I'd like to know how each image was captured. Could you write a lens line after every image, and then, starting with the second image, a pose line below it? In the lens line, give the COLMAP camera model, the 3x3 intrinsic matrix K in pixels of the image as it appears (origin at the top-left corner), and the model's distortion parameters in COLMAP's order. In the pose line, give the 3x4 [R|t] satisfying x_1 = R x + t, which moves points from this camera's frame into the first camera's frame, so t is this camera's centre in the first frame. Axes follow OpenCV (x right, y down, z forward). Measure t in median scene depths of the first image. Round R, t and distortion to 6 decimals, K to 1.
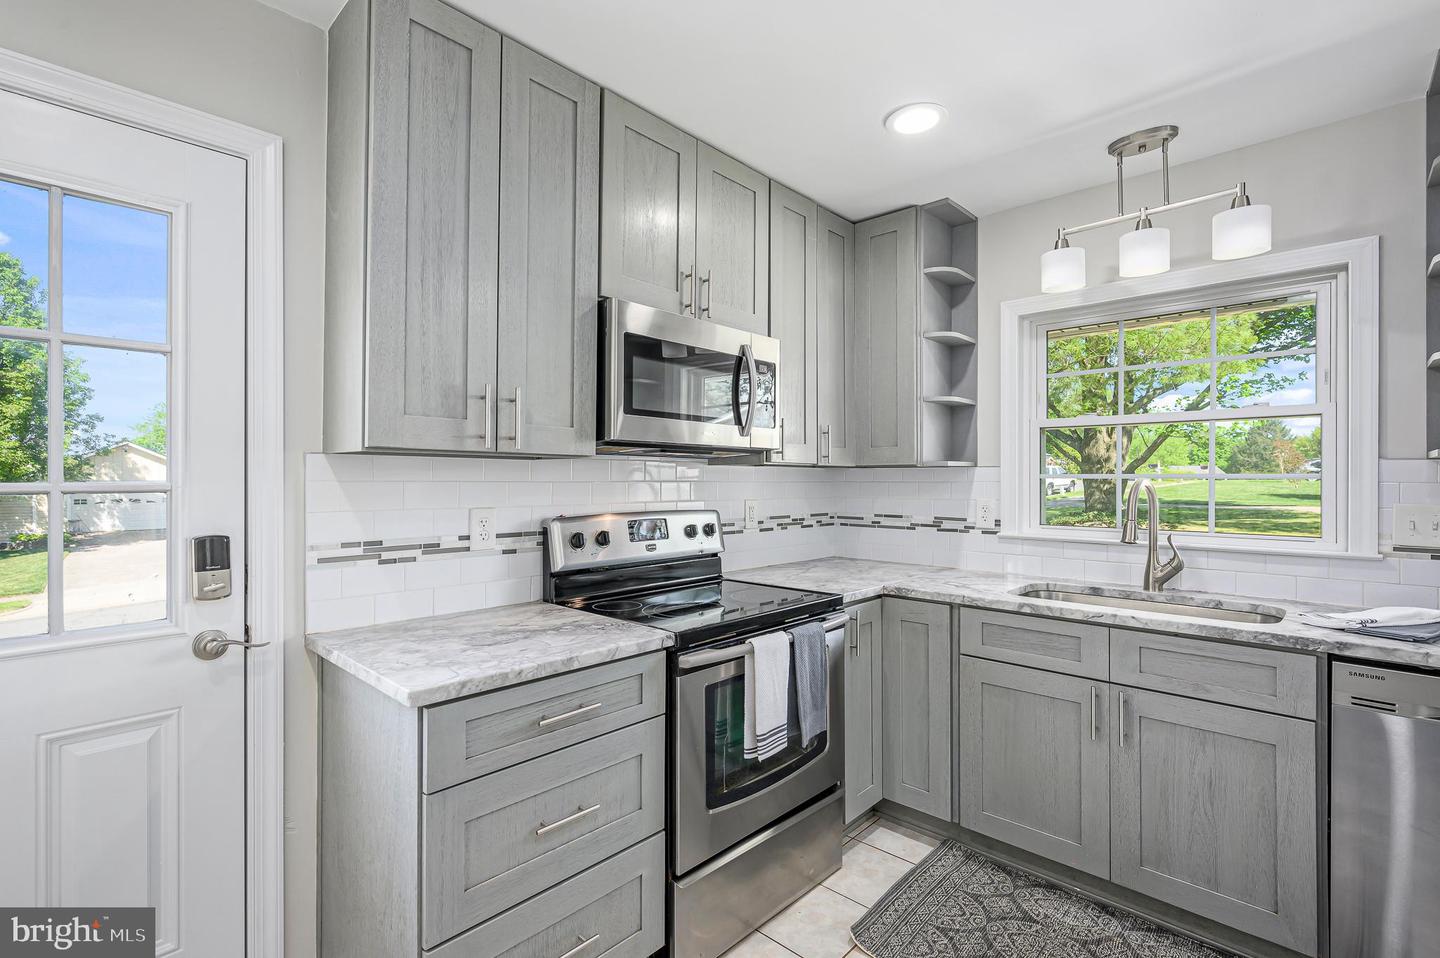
lens RADIAL K [[674.9, 0, 742.5], [0, 674.9, 477.5], [0, 0, 1]] dist [0.000522, 0.000103]
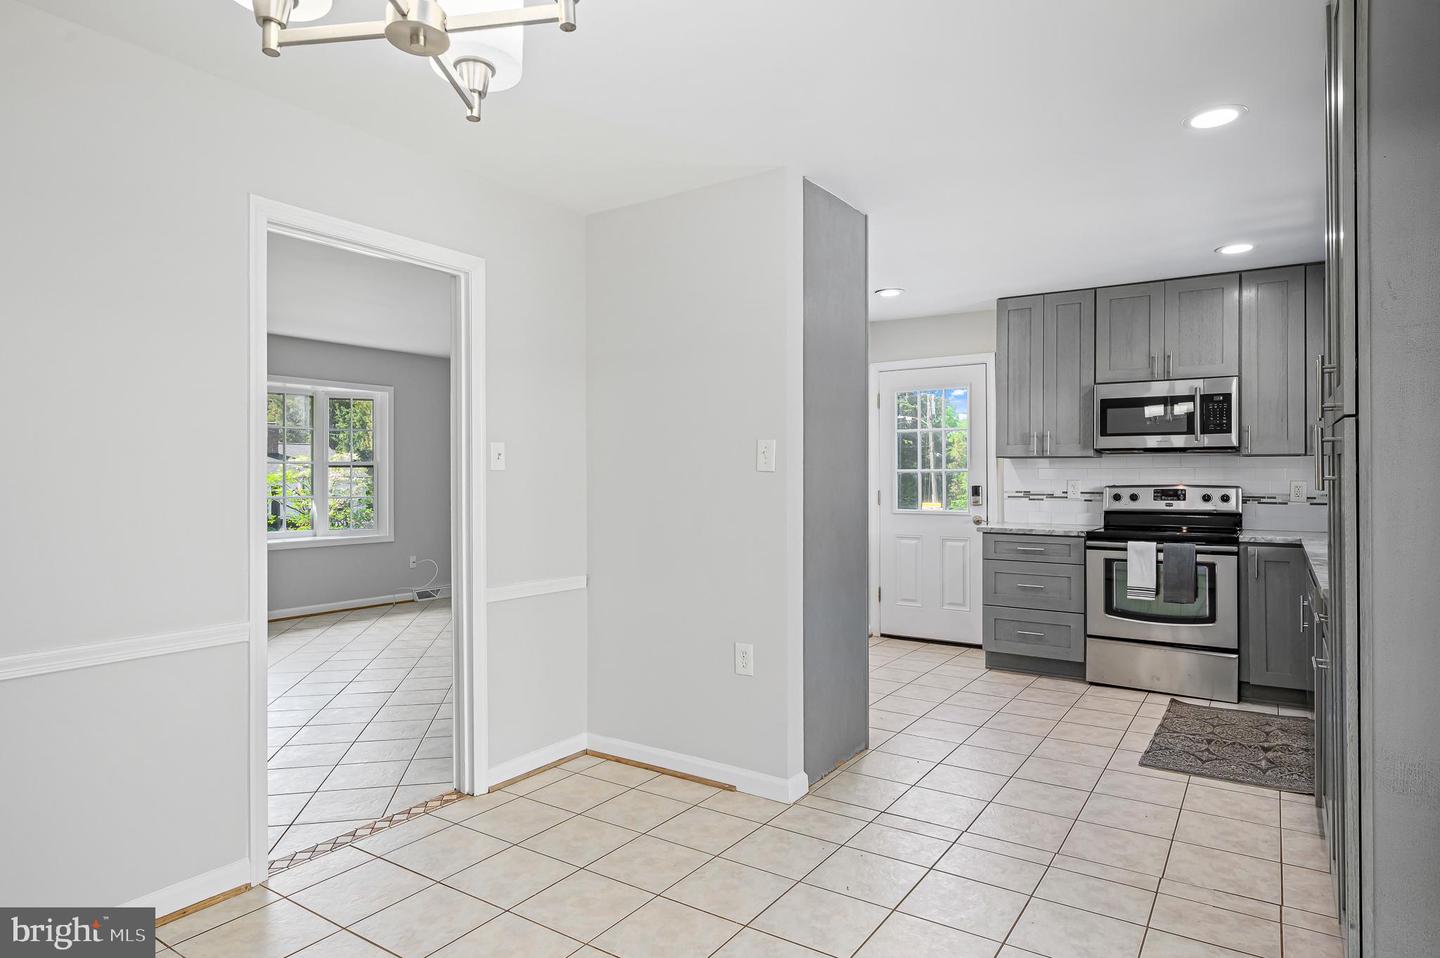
lens RADIAL K [[812.3, 0, 718.6], [0, 812.3, 473.7], [0, 0, 1]] dist [0.002003, 0.001034]
pose [[0.149654, -0.007171, -0.988712, 2.195726], [0.001907, 0.999974, -0.006964, 0.041679], [0.988737, -0.000843, 0.149664, -0.605715]]
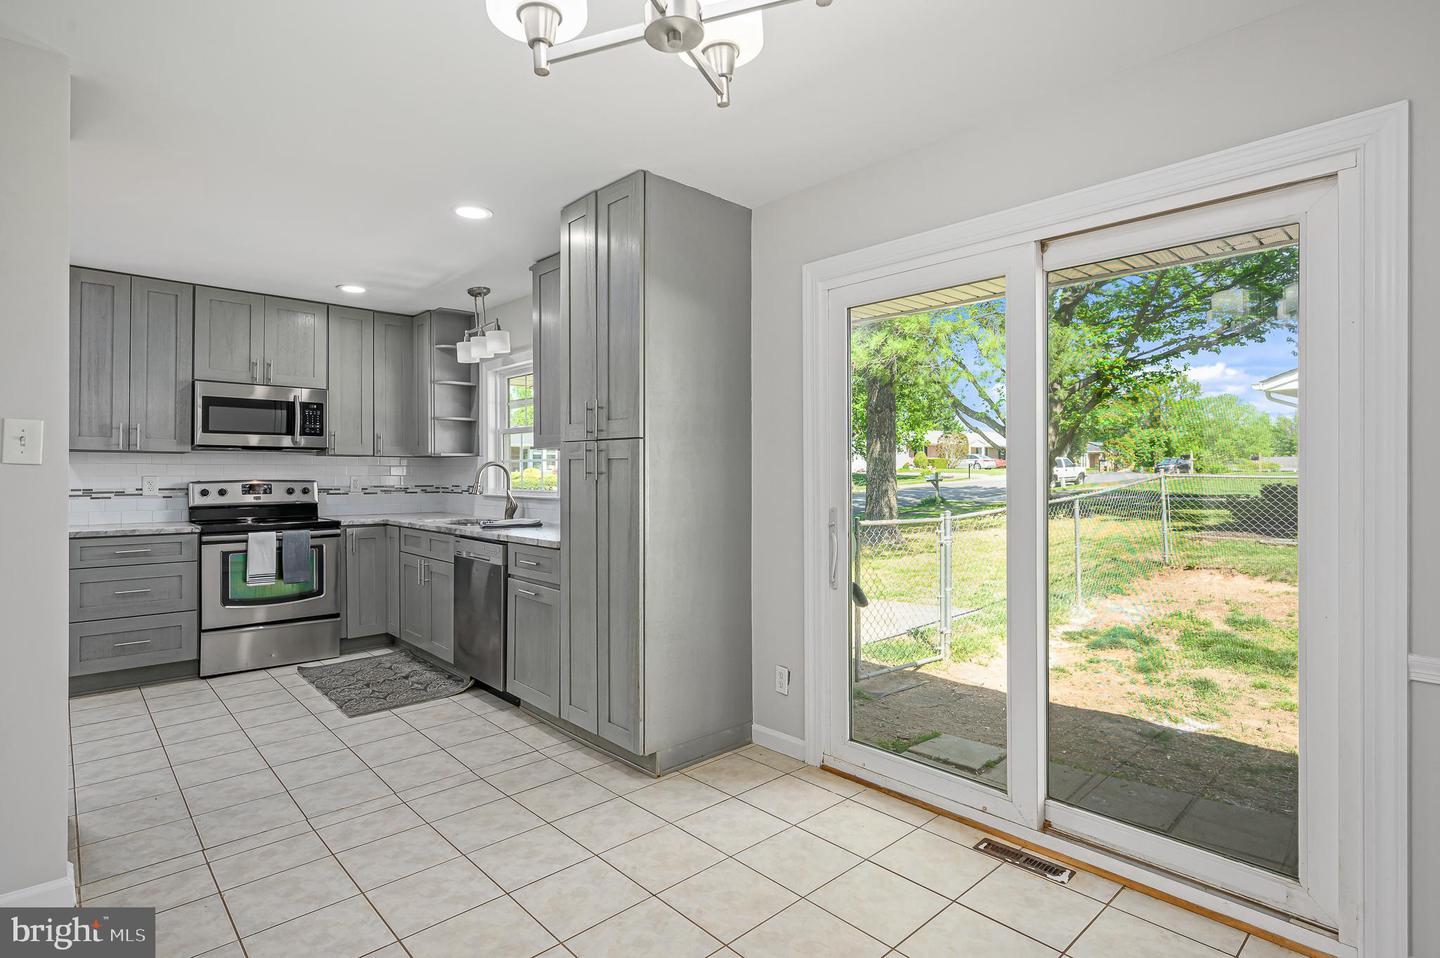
lens RADIAL K [[730.9, 0, 727.8], [0, 730.9, 471.6], [0, 0, 1]] dist [0.002639, 0.000034]
pose [[0.996879, -0.004528, -0.078820, 1.692588], [0.004505, 0.999990, -0.000468, 0.040982], [0.078822, 0.000112, 0.996889, -1.229114]]
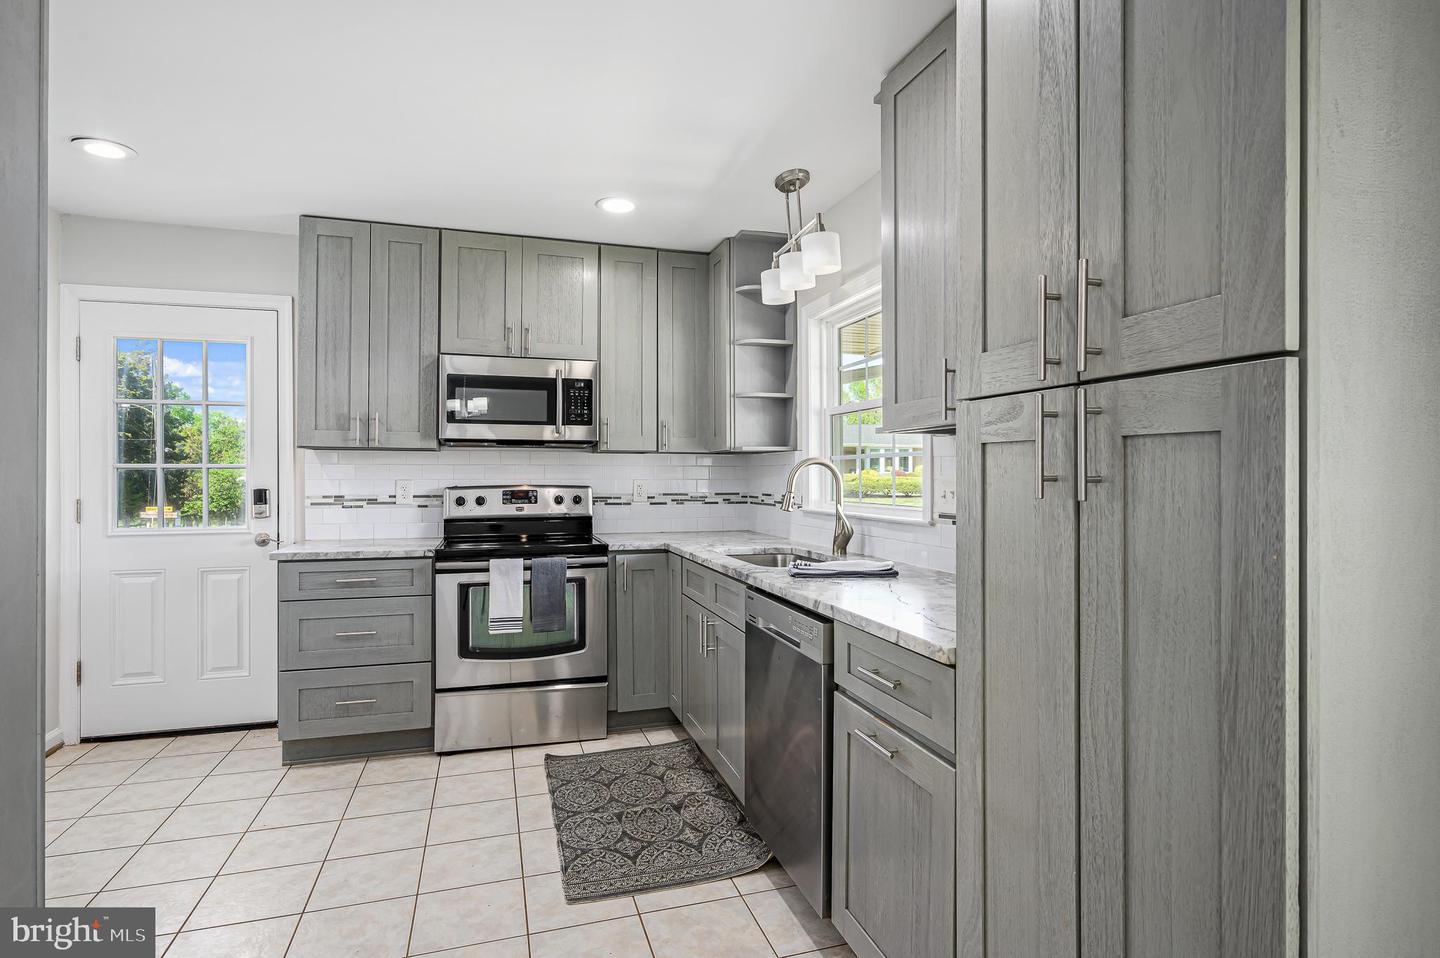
lens RADIAL K [[771.3, 0, 720.8], [0, 771.3, 471.0], [0, 0, 1]] dist [-0.003716, -0.000449]
pose [[0.862673, -0.006456, -0.505720, 1.344922], [0.004343, 0.999976, -0.005359, 0.037710], [0.505743, 0.002426, 0.862681, -0.298612]]
